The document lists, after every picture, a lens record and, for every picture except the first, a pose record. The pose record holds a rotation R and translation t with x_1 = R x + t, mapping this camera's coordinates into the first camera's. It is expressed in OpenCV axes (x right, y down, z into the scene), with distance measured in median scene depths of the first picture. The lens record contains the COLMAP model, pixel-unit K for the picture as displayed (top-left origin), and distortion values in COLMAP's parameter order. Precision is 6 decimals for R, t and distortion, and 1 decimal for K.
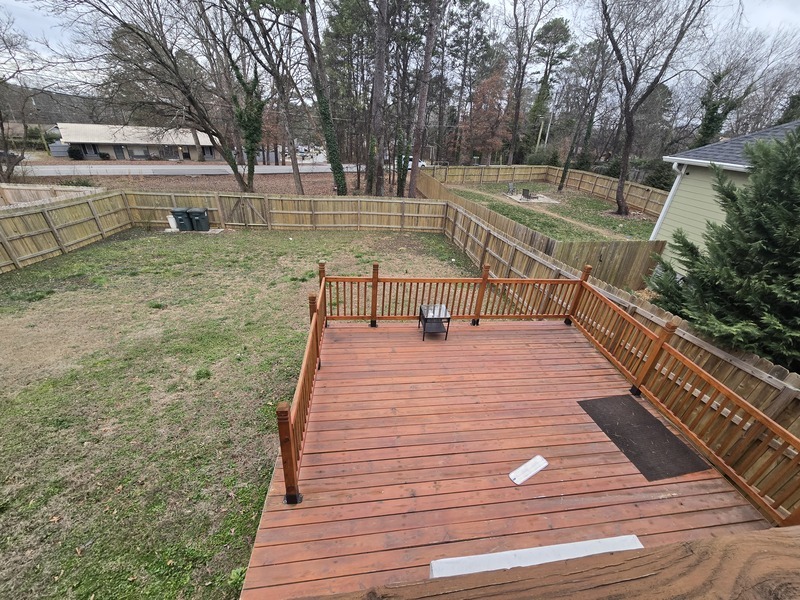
lens RADIAL K [[326.6, 0, 405.4], [0, 326.6, 302.5], [0, 0, 1]] dist [0.001164, -0.000267]
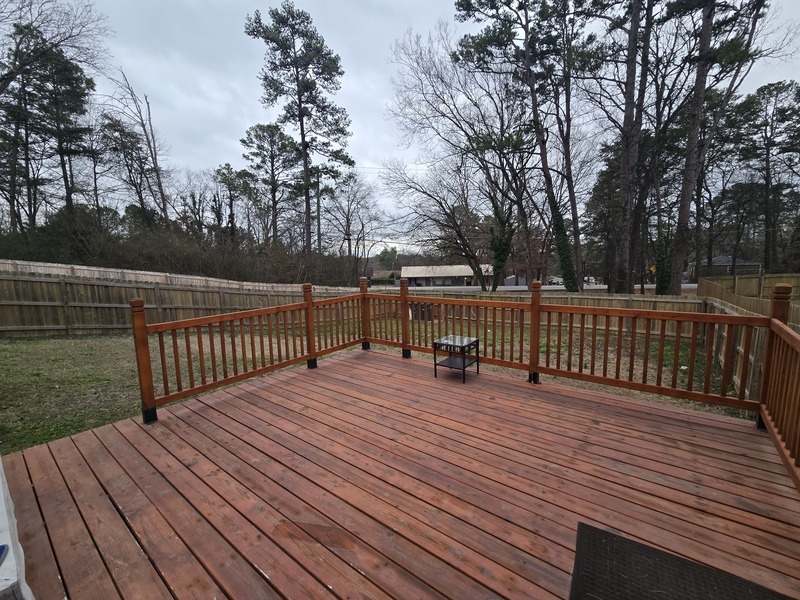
lens RADIAL K [[326.6, 0, 406.5], [0, 326.6, 301.6], [0, 0, 1]] dist [0.001164, -0.000267]
pose [[0.709226, 0.001317, -0.704980, 0.247683], [-0.265421, 0.926916, -0.265288, 0.079570], [0.653108, 0.375266, 0.657743, 0.181318]]
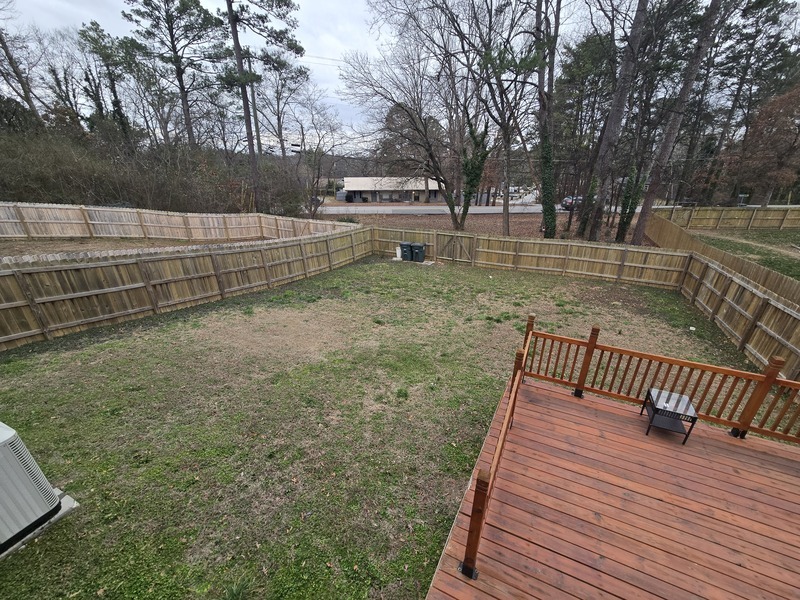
lens RADIAL K [[326.6, 0, 407.9], [0, 326.6, 302.4], [0, 0, 1]] dist [0.001164, -0.000267]
pose [[0.841350, 0.152716, -0.518466, -0.031494], [-0.206929, 0.977180, -0.047965, -0.016871], [0.499310, 0.147641, 0.853752, 0.001233]]
